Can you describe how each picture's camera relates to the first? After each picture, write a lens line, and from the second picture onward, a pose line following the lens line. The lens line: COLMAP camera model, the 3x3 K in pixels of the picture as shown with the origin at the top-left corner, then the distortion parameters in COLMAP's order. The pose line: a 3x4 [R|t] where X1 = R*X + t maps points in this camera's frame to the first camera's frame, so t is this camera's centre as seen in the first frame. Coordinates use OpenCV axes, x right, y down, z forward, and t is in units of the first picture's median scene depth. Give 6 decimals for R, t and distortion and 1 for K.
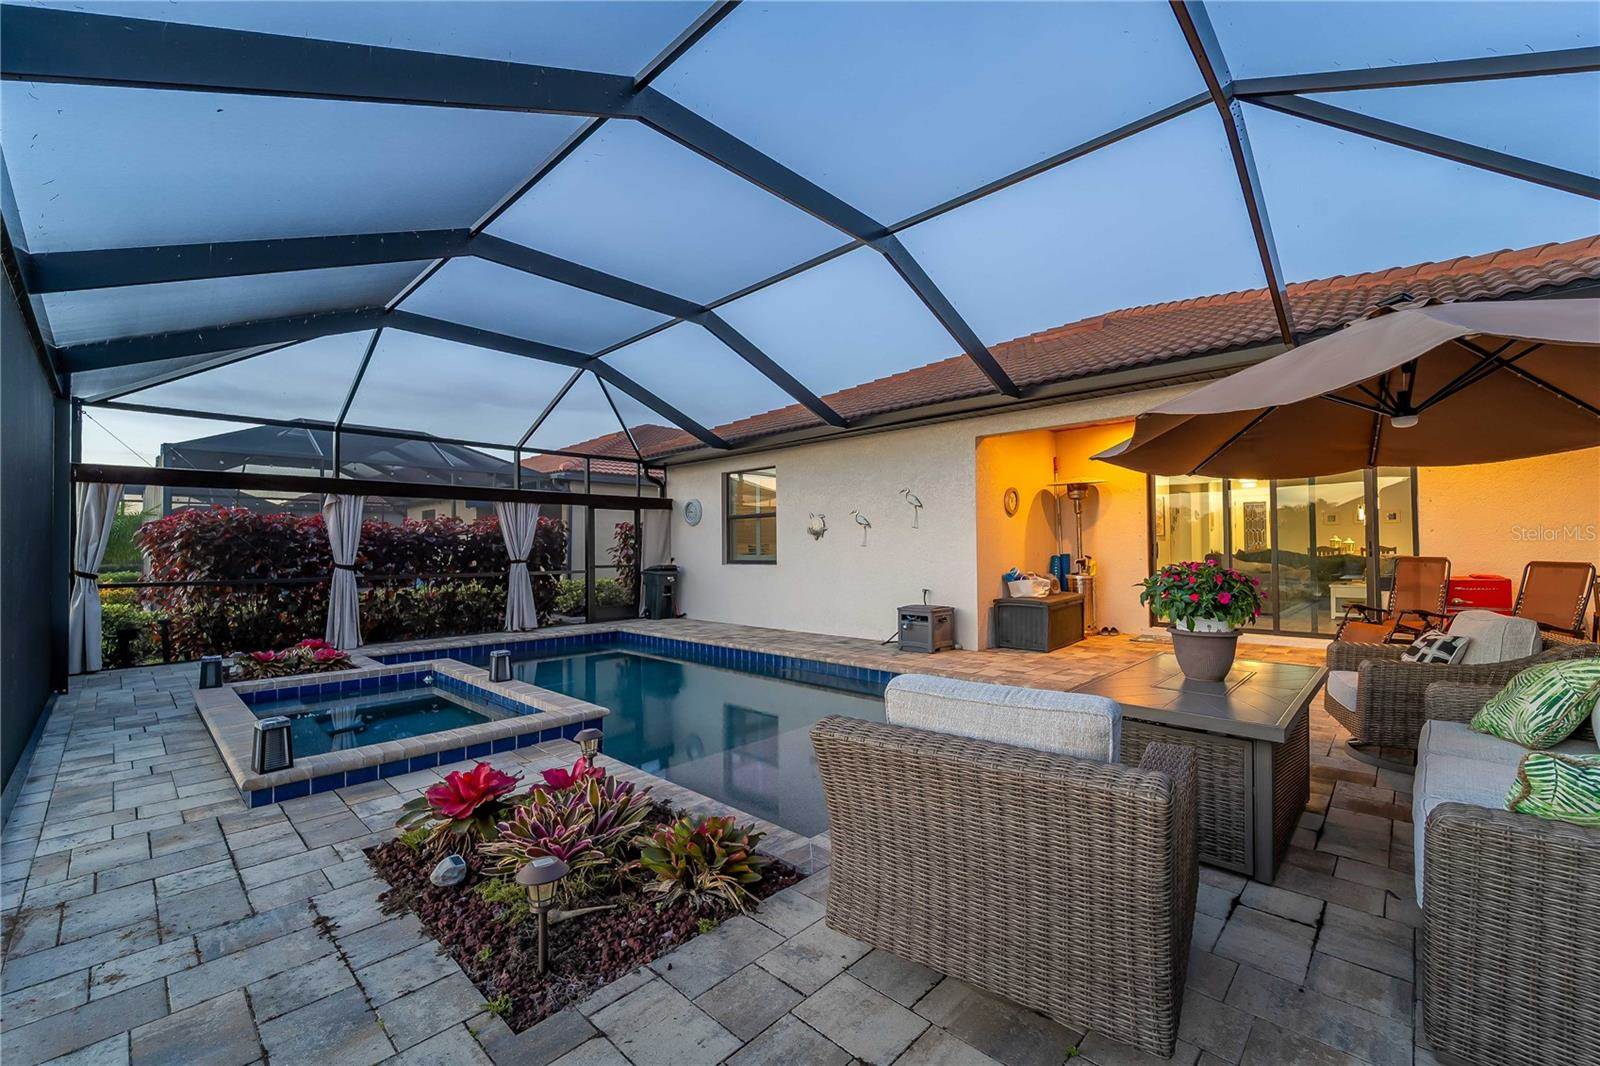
lens RADIAL K [[646.3, 0, 799.4], [0, 646.3, 538.7], [0, 0, 1]] dist [-0.003894, -0.000368]
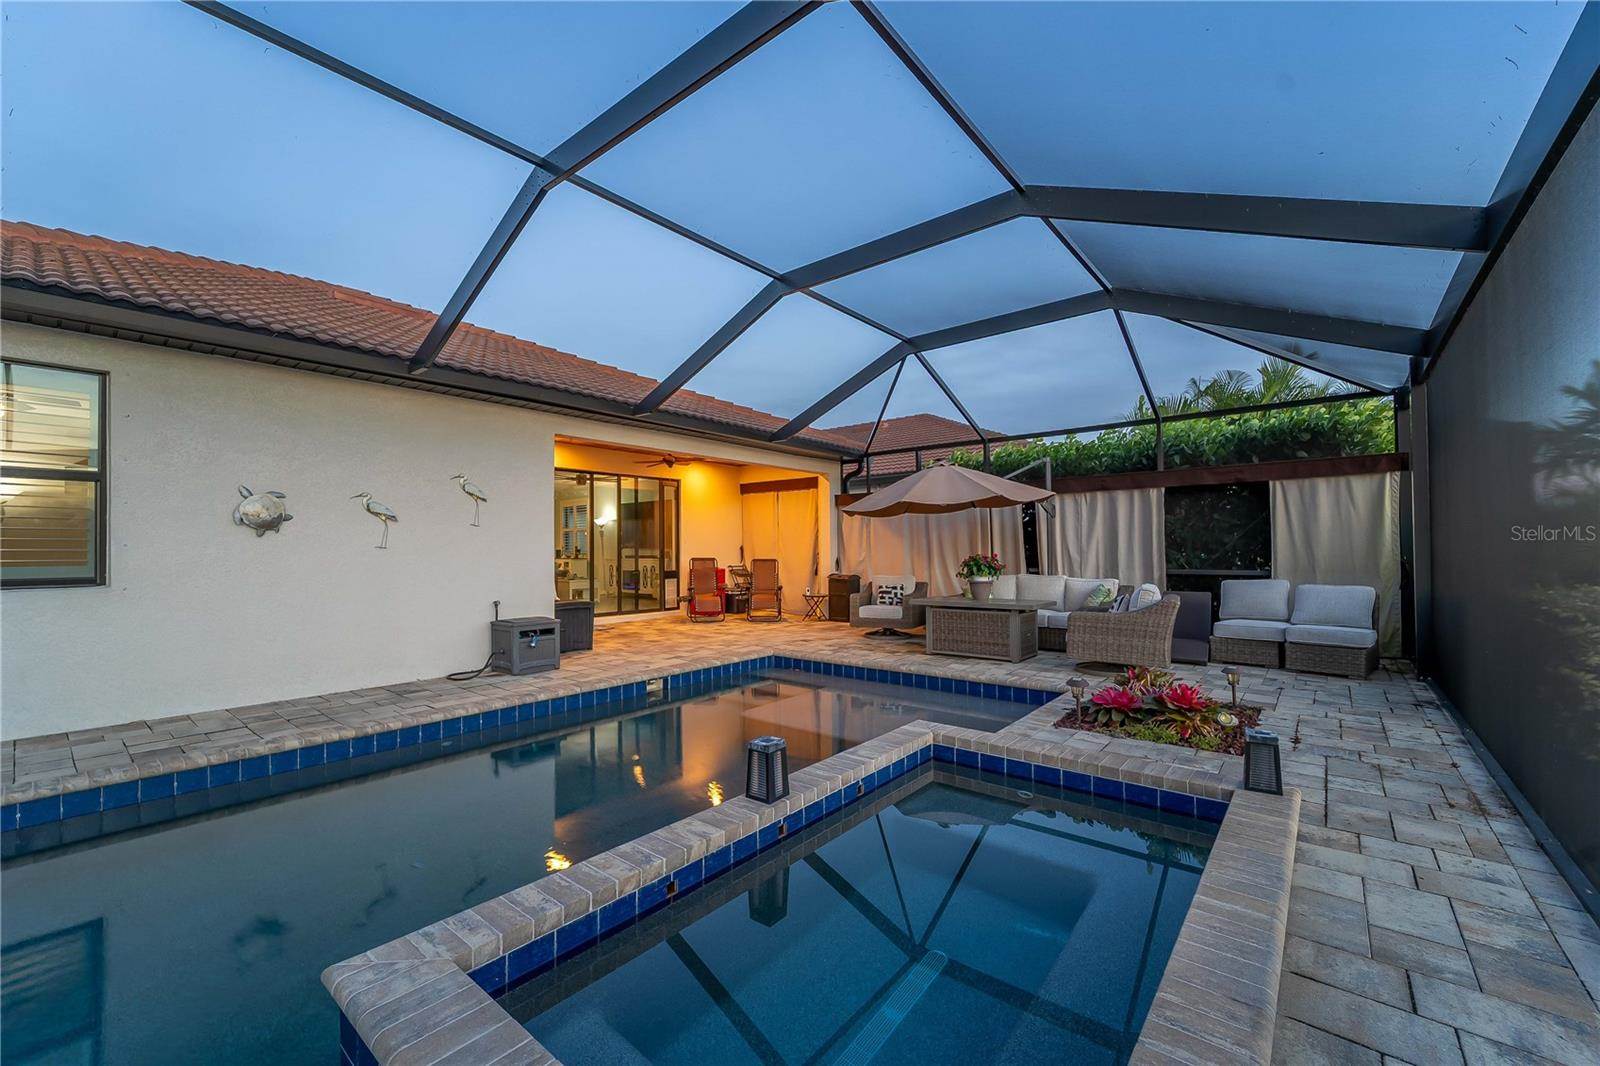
lens RADIAL K [[646.3, 0, 807.0], [0, 646.3, 539.1], [0, 0, 1]] dist [-0.003894, -0.000368]
pose [[-0.076219, 0.031972, 0.996578, -1.793890], [-0.010601, 0.999403, -0.032873, 0.056541], [-0.997035, -0.013070, -0.075835, 1.828022]]
